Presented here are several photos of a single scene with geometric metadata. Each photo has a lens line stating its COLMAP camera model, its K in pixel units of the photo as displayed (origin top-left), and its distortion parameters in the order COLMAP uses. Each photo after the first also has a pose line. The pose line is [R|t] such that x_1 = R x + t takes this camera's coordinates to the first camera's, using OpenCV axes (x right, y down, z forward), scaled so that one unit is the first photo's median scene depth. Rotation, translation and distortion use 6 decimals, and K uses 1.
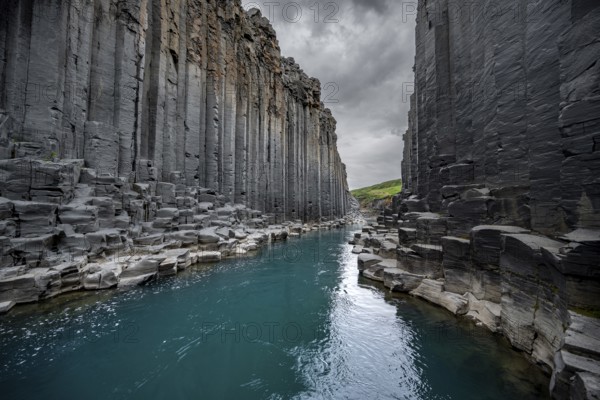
lens RADIAL K [[231.5, 0, 301.0], [0, 231.5, 198.4], [0, 0, 1]] dist [-0.003836, -0.000418]
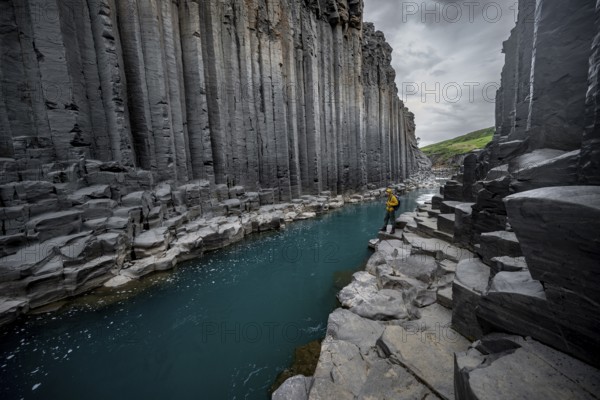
lens RADIAL K [[231.5, 0, 299.4], [0, 231.5, 198.9], [0, 0, 1]] dist [-0.003836, -0.000418]
pose [[0.959182, -0.009733, -0.282623, 0.110397], [0.056205, 0.986031, 0.156792, -0.005794], [0.277149, -0.166277, 0.946330, 0.249533]]
